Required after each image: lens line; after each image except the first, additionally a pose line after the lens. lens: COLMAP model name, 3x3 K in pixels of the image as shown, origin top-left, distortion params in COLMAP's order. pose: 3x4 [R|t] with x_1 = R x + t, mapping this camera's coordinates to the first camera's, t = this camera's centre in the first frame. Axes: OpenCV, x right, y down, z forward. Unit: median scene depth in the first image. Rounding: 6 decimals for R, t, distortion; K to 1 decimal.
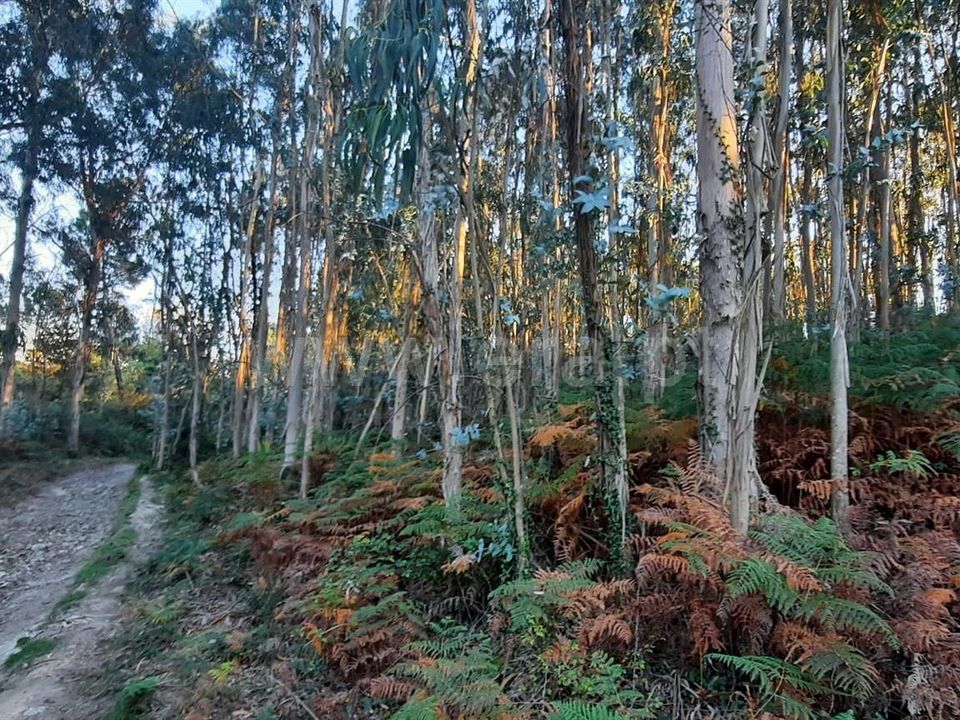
lens RADIAL K [[640.0, 0, 466.1], [0, 640.0, 376.4], [0, 0, 1]] dist [0.001399, -0.004157]
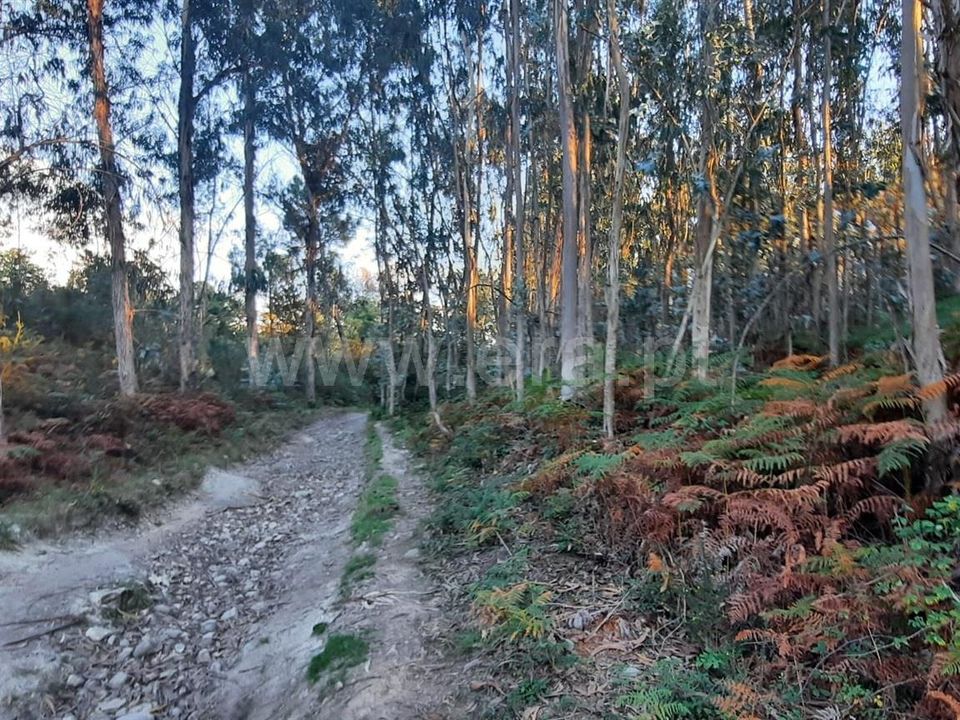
lens RADIAL K [[640.0, 0, 466.1], [0, 640.0, 376.4], [0, 0, 1]] dist [0.001399, -0.004157]
pose [[0.954341, -0.050382, -0.294441, -0.197086], [0.075233, 0.994440, 0.073684, 0.055305], [0.289091, -0.092472, 0.952825, 0.244708]]
